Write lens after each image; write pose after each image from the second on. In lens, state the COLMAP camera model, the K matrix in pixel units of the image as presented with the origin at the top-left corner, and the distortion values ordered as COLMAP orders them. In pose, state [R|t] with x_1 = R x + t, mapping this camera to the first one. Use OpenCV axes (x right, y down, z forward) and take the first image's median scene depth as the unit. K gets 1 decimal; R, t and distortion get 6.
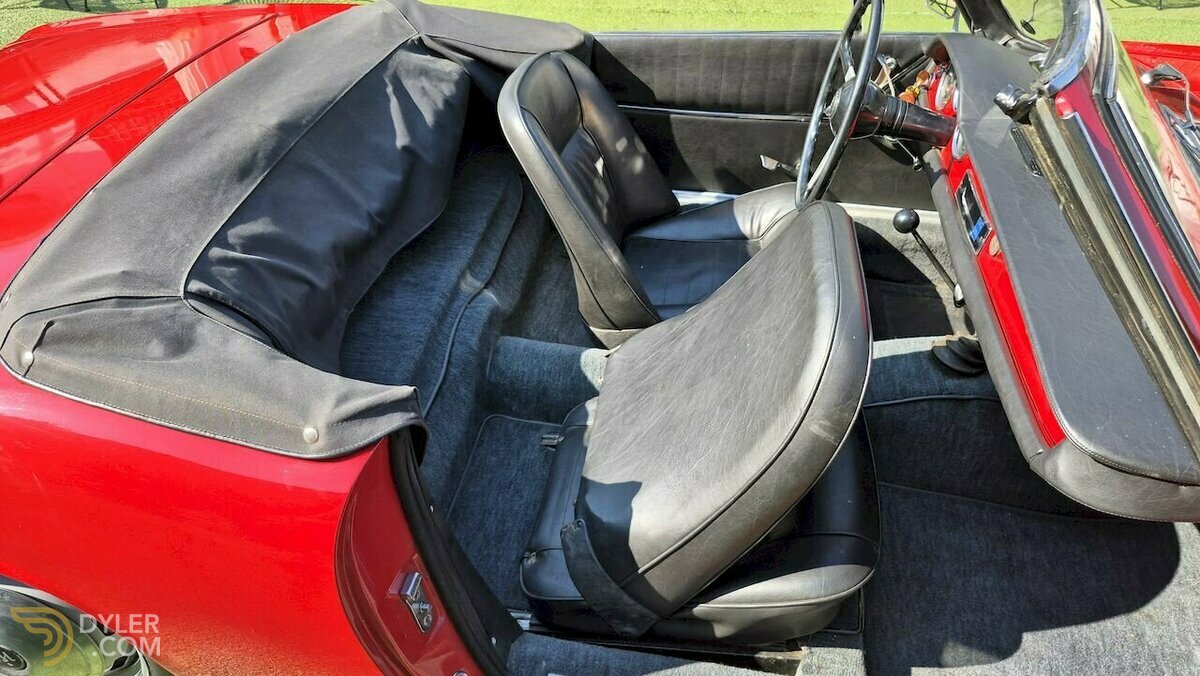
lens RADIAL K [[856.8, 0, 605.2], [0, 856.8, 336.7], [0, 0, 1]] dist [0.080846, -0.125460]
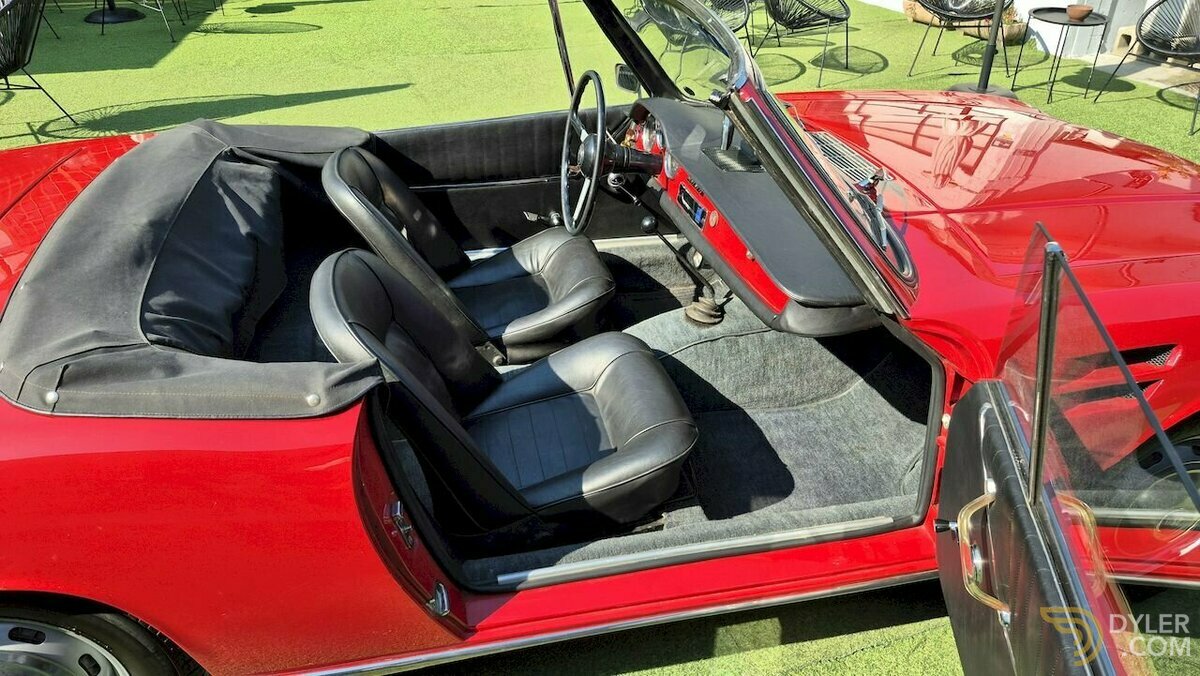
lens RADIAL K [[835.3, 0, 619.0], [0, 835.3, 340.9], [0, 0, 1]] dist [0.116908, -0.181618]
pose [[0.920505, -0.198762, 0.336399, -0.170814], [0.238573, 0.967738, -0.081030, 0.128169], [-0.309441, 0.154845, 0.938227, -0.211829]]
